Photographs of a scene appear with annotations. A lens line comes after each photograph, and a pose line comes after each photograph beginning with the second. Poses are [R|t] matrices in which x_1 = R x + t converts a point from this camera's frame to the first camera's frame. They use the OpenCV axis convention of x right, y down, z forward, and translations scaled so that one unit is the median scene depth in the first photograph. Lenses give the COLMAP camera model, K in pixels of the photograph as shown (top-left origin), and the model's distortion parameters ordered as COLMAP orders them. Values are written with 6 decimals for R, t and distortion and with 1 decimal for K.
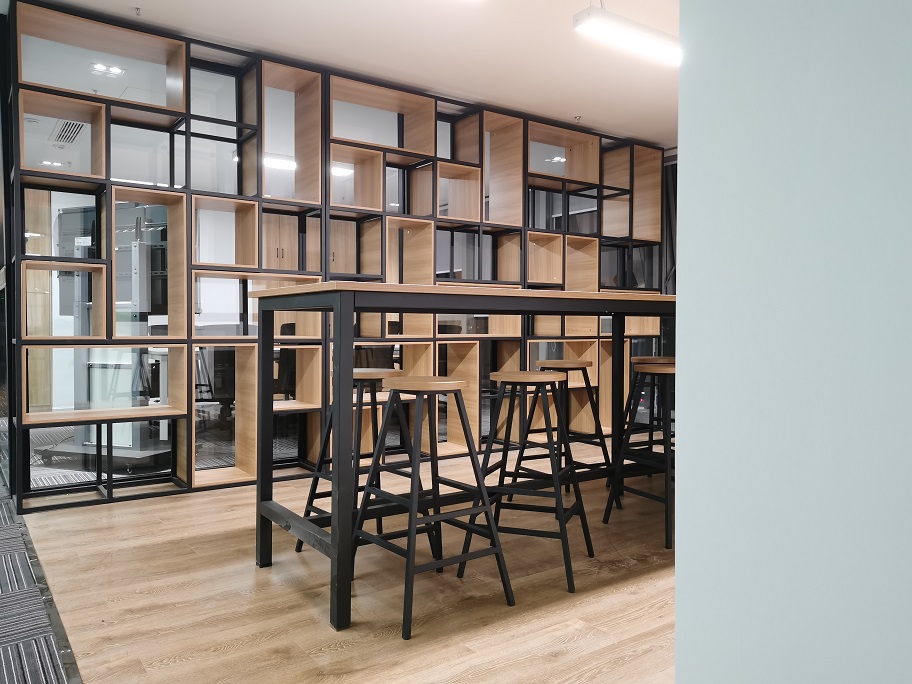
lens RADIAL K [[704.5, 0, 456.0], [0, 704.5, 342.0], [0, 0, 1]] dist [-0.005509, -0.003729]
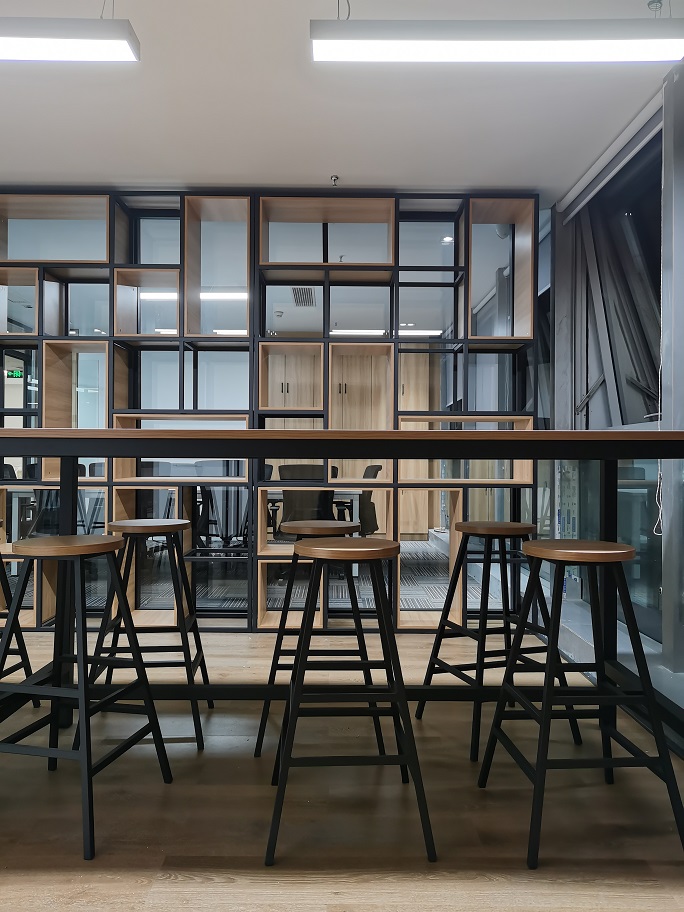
lens RADIAL K [[704.5, 0, 342.0], [0, 704.5, 456.0], [0, 0, 1]] dist [-0.005509, -0.003729]
pose [[0.818769, -0.005653, -0.574095, 0.436295], [-0.018592, 0.999166, -0.036354, -0.007330], [0.573821, 0.040439, 0.817982, 0.317995]]
